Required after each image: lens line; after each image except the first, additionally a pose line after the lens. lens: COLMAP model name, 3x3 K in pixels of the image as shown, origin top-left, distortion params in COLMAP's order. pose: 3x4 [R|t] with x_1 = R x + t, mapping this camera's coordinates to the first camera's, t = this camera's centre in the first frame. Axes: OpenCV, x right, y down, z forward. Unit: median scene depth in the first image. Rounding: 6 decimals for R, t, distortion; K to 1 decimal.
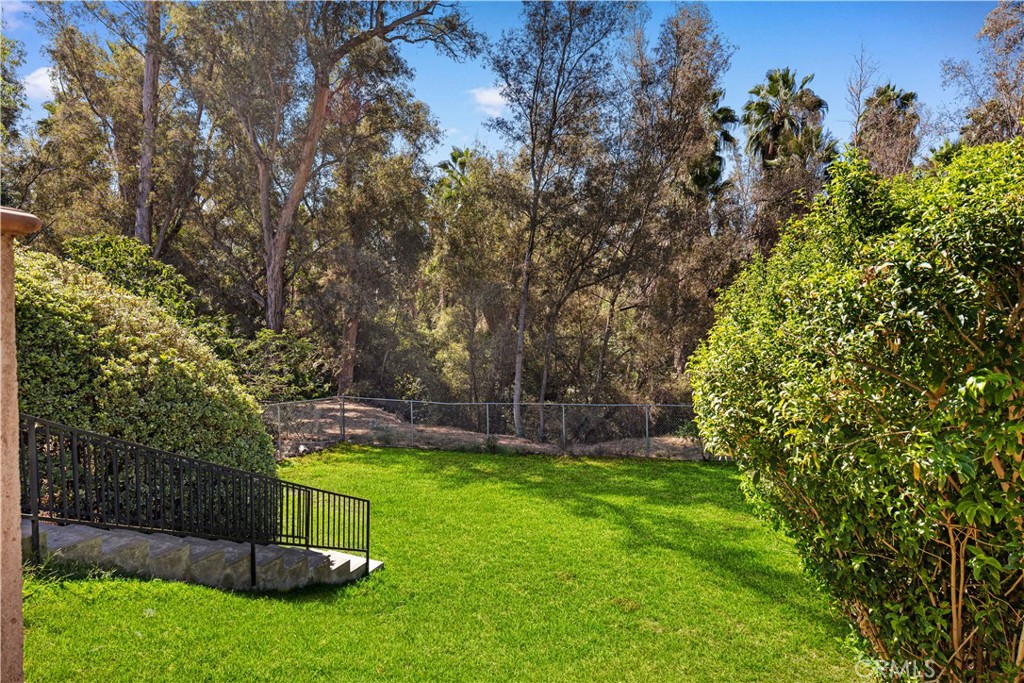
lens RADIAL K [[572.6, 0, 512.0], [0, 572.6, 341.5], [0, 0, 1]] dist [0.000812, 0.000058]
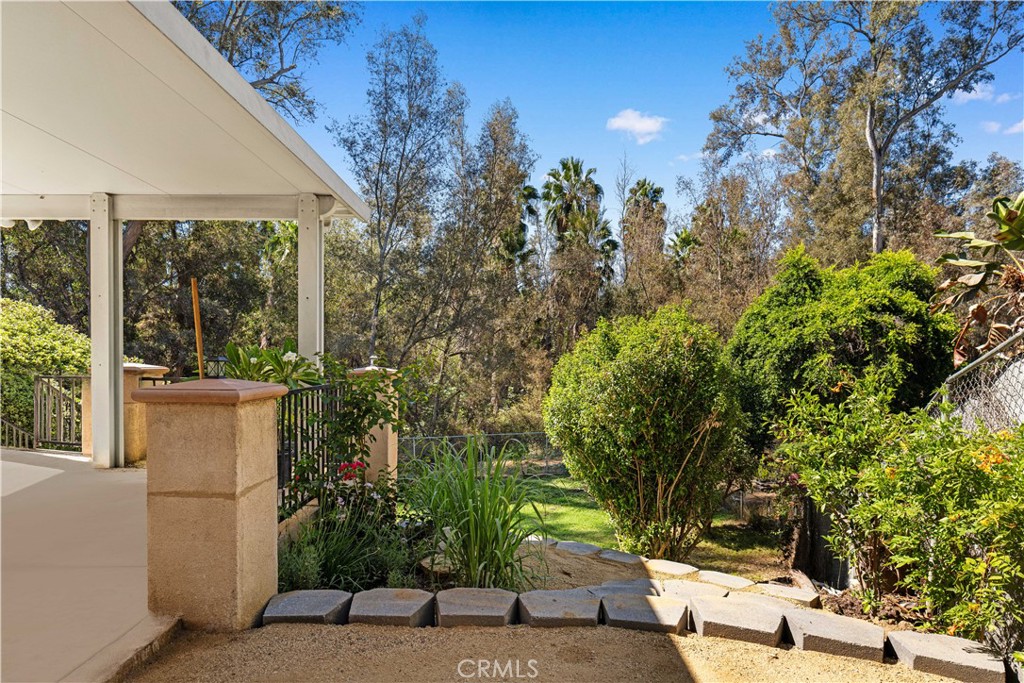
lens RADIAL K [[565.5, 0, 514.8], [0, 565.5, 358.7], [0, 0, 1]] dist [0.000471, 0.000158]
pose [[0.943592, -0.000971, 0.331109, -0.078951], [0.013105, 0.999322, -0.034415, -0.009716], [-0.330851, 0.036813, 0.942965, -0.159174]]
